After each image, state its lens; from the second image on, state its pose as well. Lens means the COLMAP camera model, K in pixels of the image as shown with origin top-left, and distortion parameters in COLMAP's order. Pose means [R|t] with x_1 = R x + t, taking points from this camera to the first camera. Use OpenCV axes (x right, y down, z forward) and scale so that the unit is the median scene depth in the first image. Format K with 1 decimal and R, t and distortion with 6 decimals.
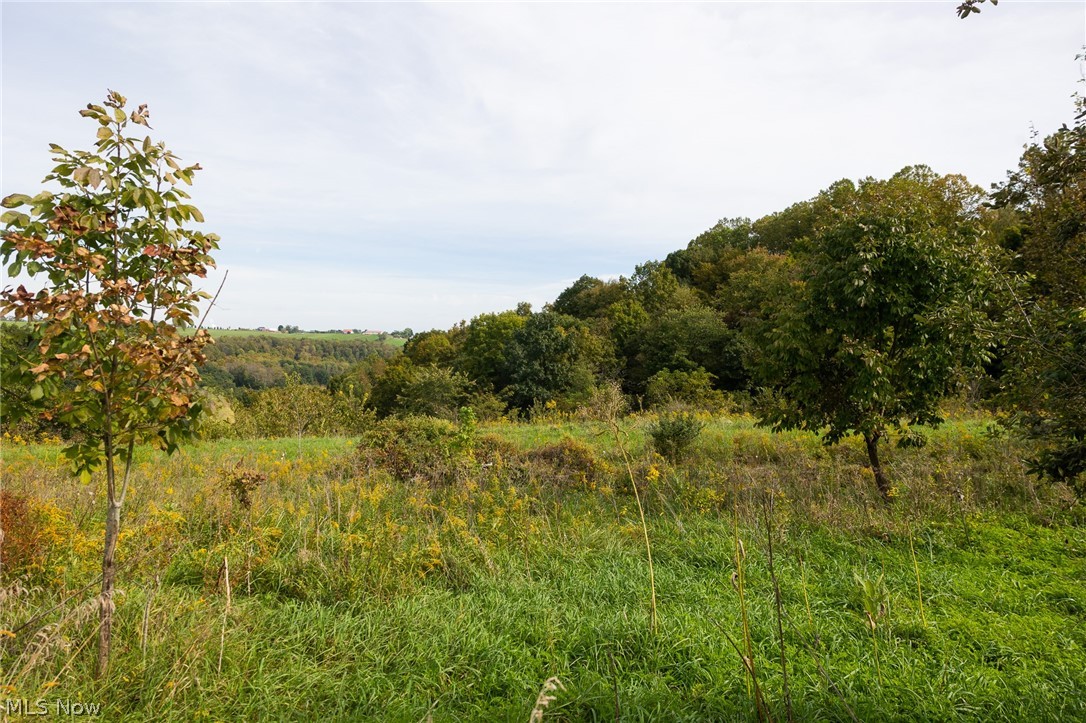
lens RADIAL K [[731.8, 0, 537.7], [0, 731.8, 365.5], [0, 0, 1]] dist [-0.001462, 0.003690]
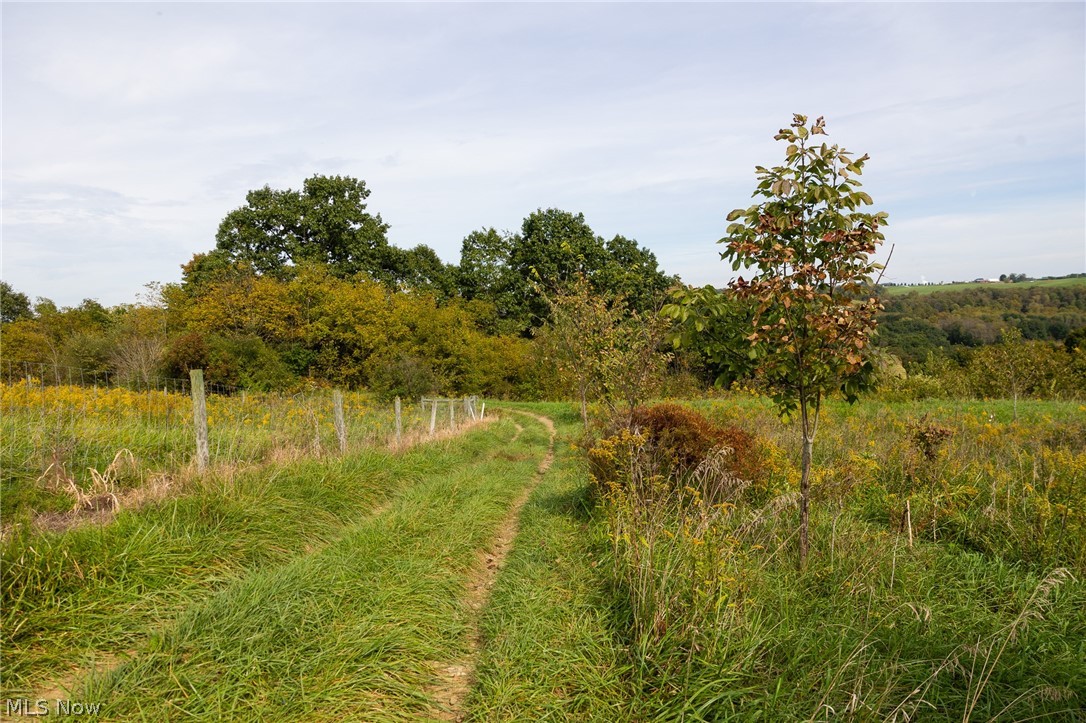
lens RADIAL K [[731.8, 0, 537.7], [0, 731.8, 365.5], [0, 0, 1]] dist [-0.001462, 0.003690]
pose [[0.618937, 0.000566, -0.785440, 0.128376], [0.043254, 0.998458, 0.034805, -0.006000], [0.784249, -0.055516, 0.617958, -0.146862]]
